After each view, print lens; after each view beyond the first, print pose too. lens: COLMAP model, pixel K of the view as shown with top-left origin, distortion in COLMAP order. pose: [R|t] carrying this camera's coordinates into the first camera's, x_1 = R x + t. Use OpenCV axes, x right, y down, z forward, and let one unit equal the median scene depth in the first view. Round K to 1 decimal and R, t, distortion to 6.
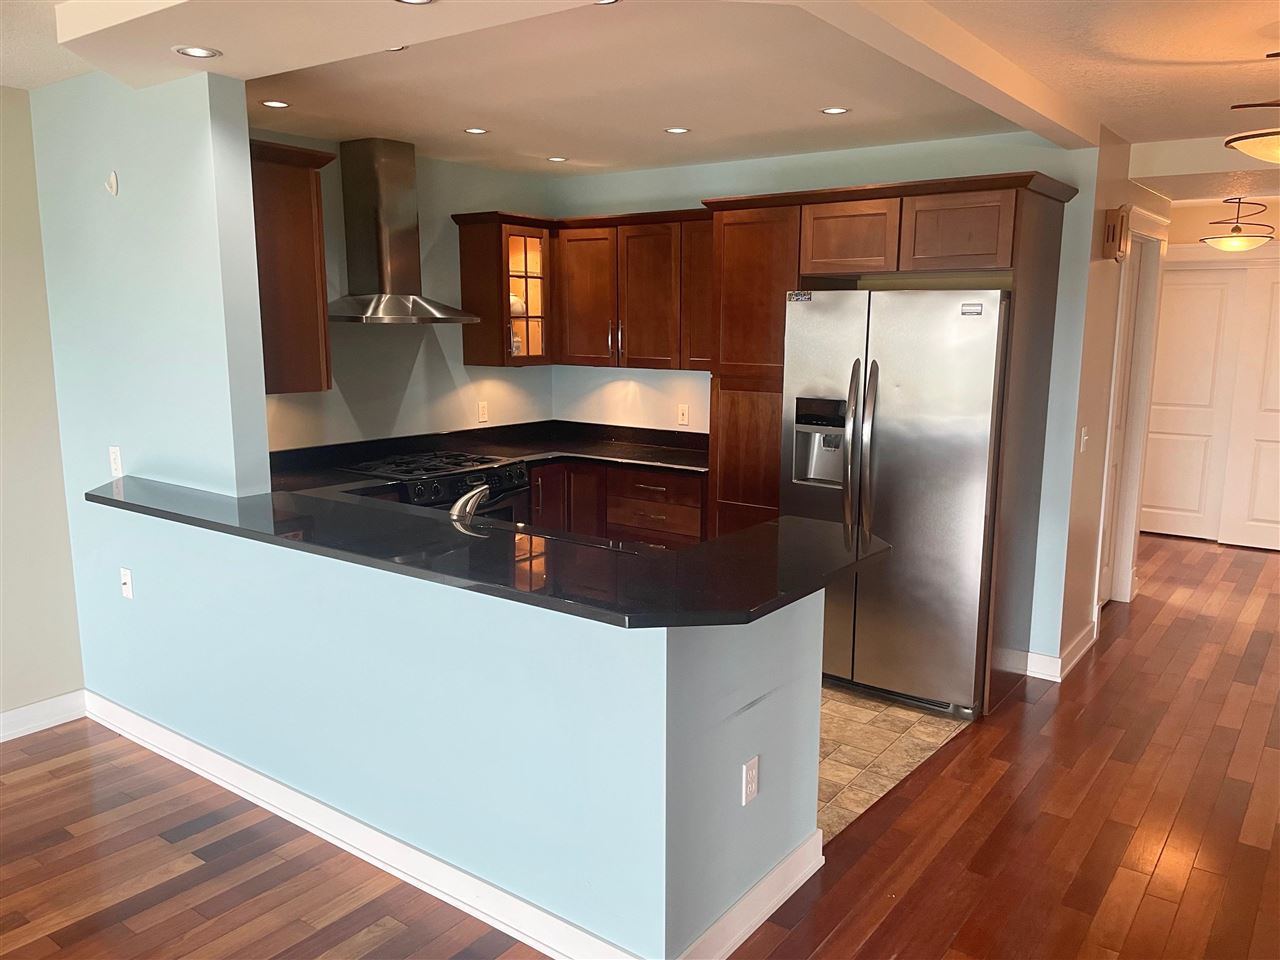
lens RADIAL K [[981.0, 0, 645.6], [0, 981.0, 480.8], [0, 0, 1]] dist [0.048867, -0.002214]
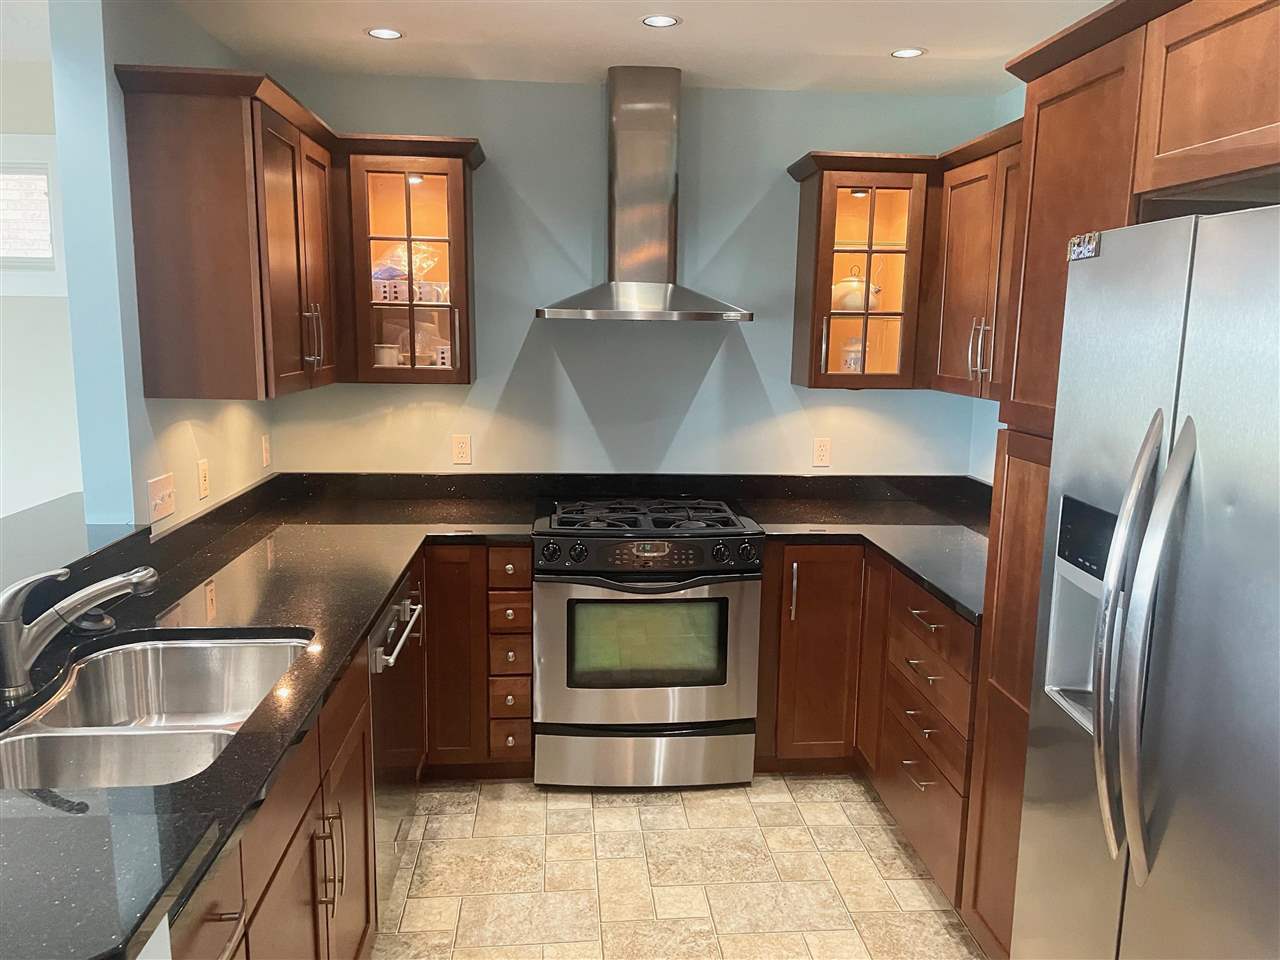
lens RADIAL K [[981.0, 0, 644.1], [0, 981.0, 481.0], [0, 0, 1]] dist [0.048867, -0.002214]
pose [[0.655201, 0.122265, -0.745496, 0.279929], [-0.134015, 0.989976, 0.044578, -0.066933], [0.743473, 0.070700, 0.665018, 0.467628]]
